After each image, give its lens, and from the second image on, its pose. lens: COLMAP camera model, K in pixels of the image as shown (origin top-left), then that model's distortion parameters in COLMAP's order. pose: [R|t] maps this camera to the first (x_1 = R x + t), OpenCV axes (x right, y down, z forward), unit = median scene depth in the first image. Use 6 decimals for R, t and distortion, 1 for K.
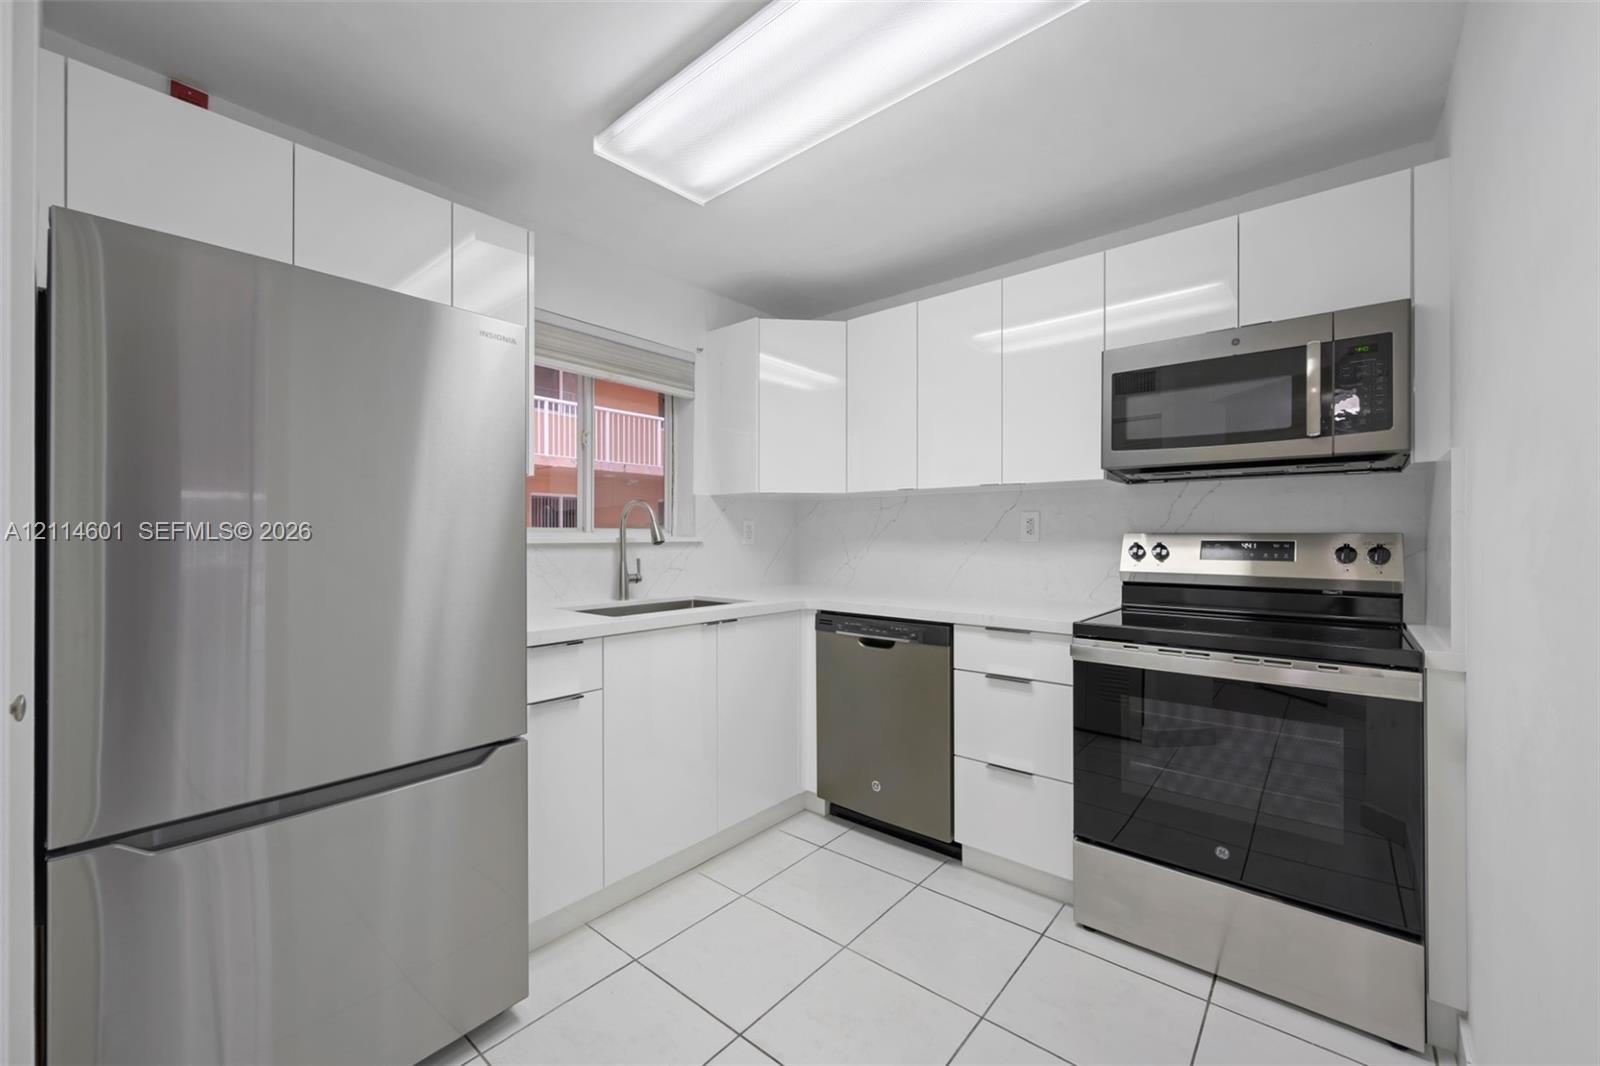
lens RADIAL K [[638.6, 0, 806.2], [0, 638.6, 534.8], [0, 0, 1]] dist [0.006248, -0.000316]
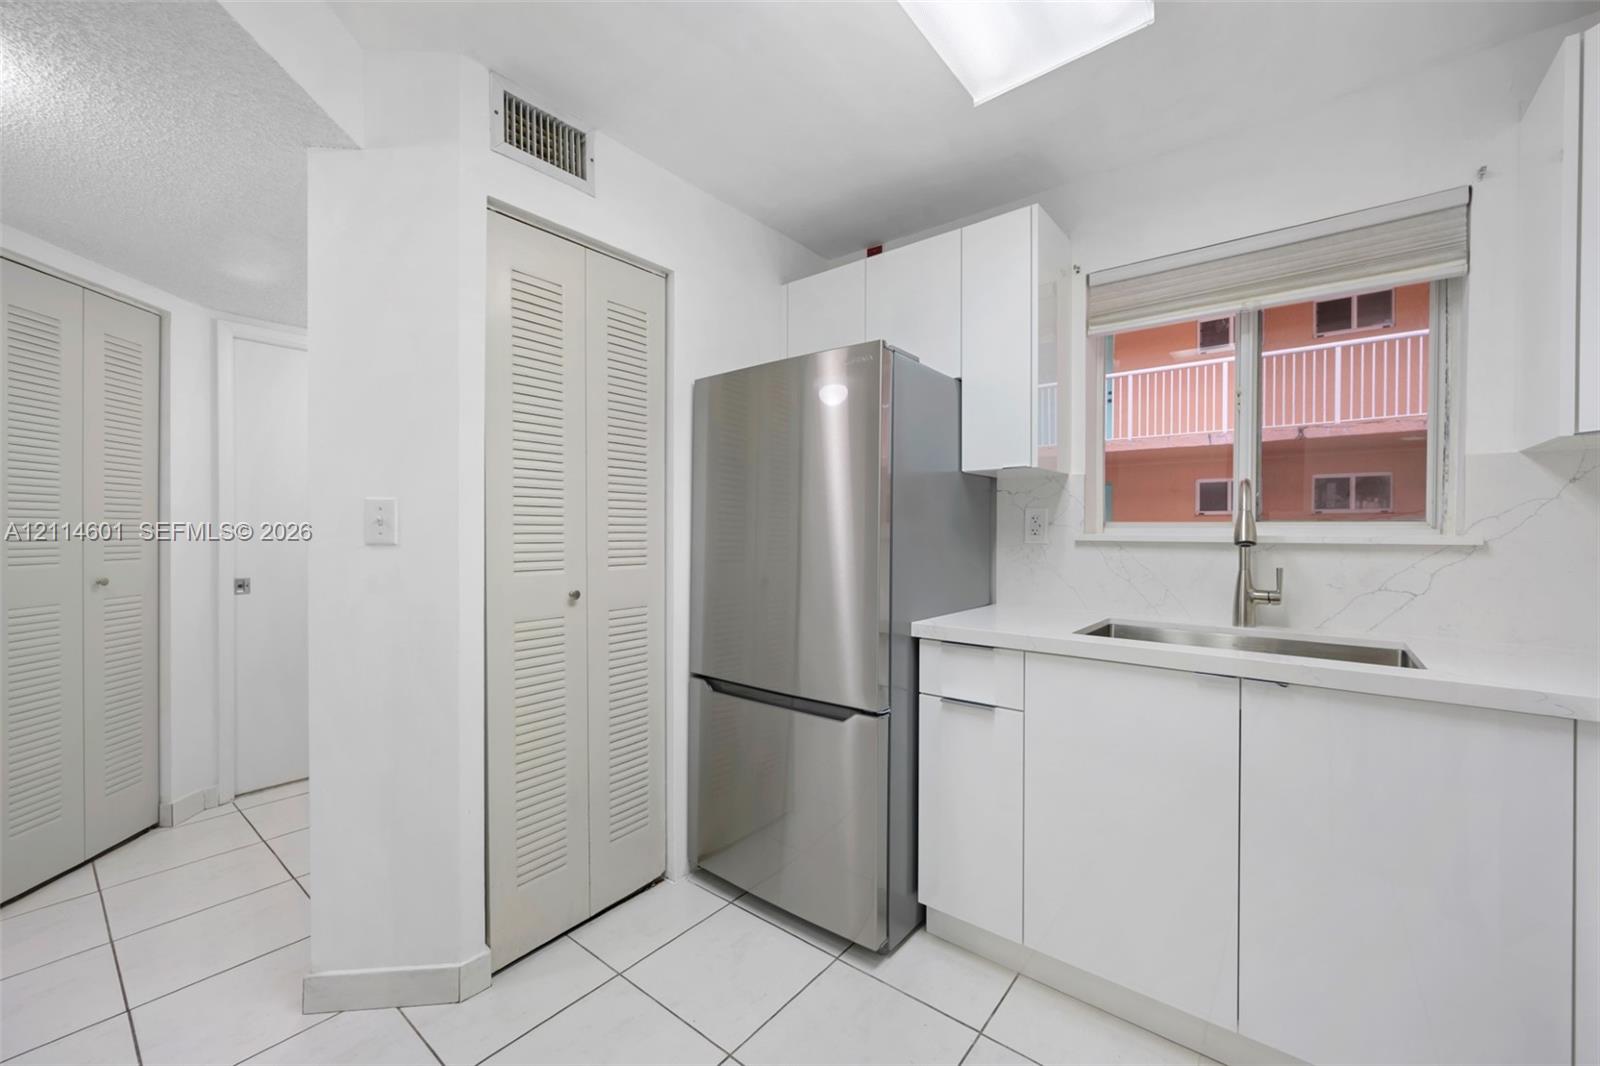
lens RADIAL K [[638.6, 0, 806.2], [0, 638.6, 534.8], [0, 0, 1]] dist [0.006248, -0.000316]
pose [[0.020712, 0.008243, -0.999751, 0.392654], [0.001357, 0.999965, 0.008273, -0.002834], [0.999785, -0.001528, 0.020700, 0.510819]]
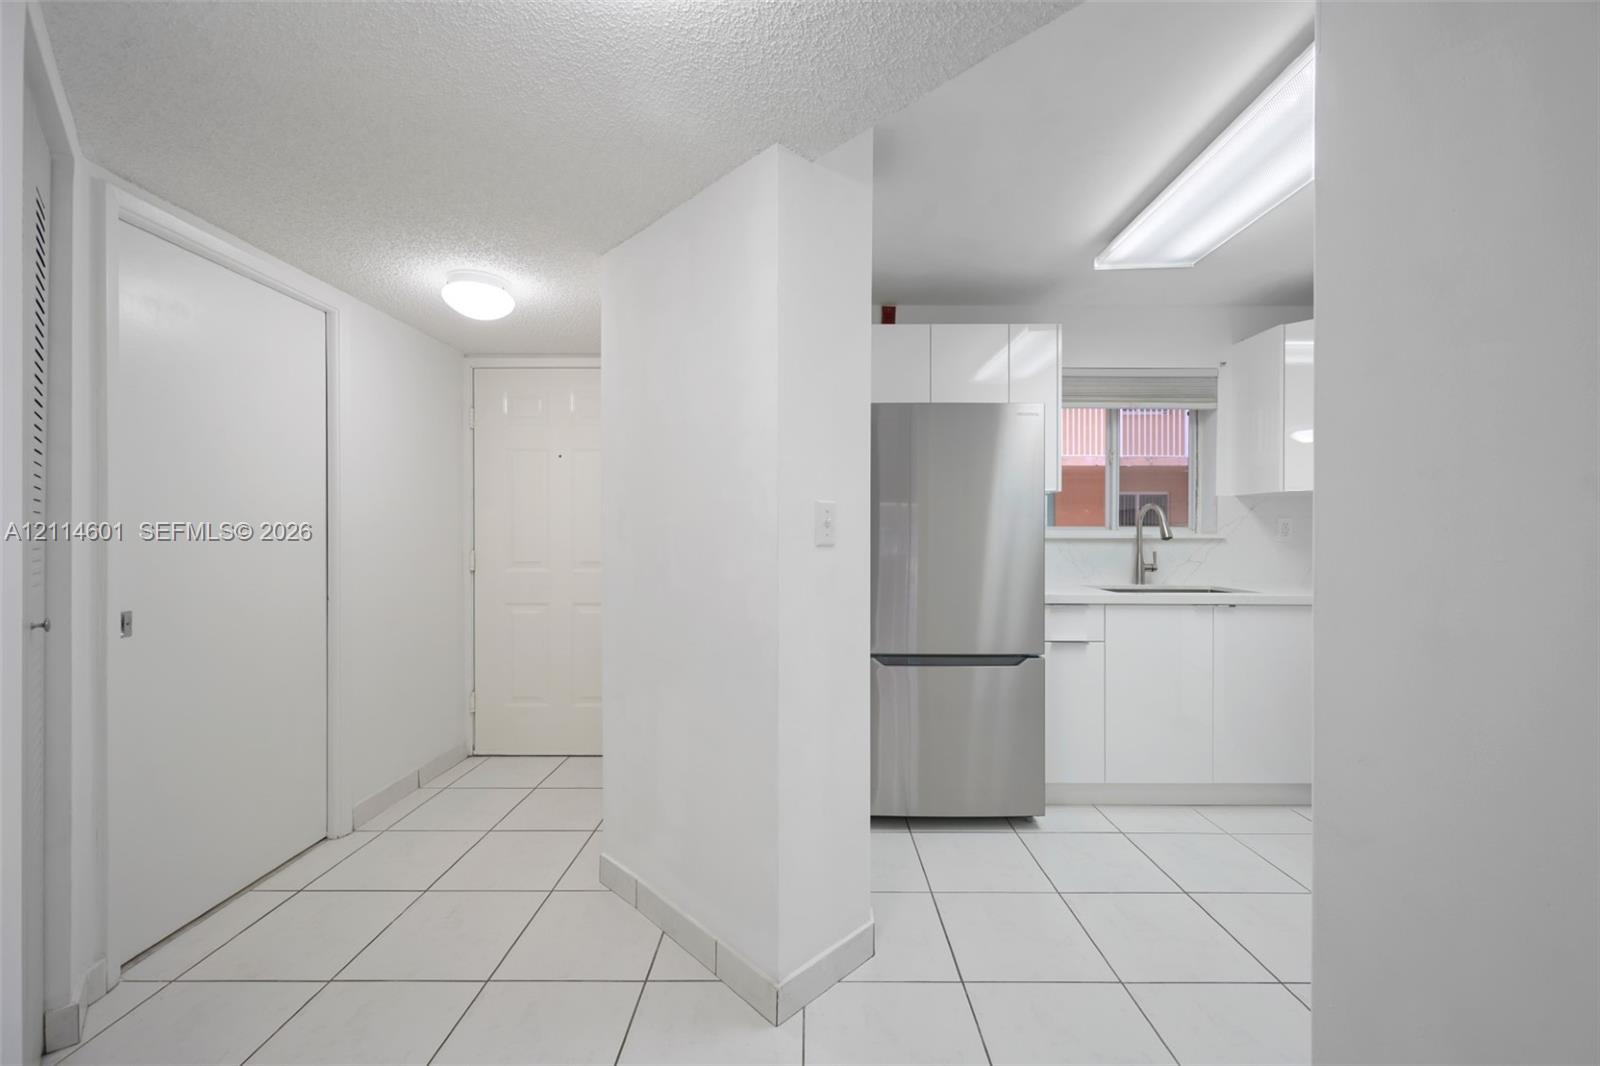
lens RADIAL K [[638.6, 0, 806.2], [0, 638.6, 534.8], [0, 0, 1]] dist [0.006248, -0.000316]
pose [[0.642318, 0.004964, -0.766422, 0.251579], [0.001335, 0.999970, 0.007596, -0.005142], [0.766437, -0.005902, 0.642292, -0.300771]]
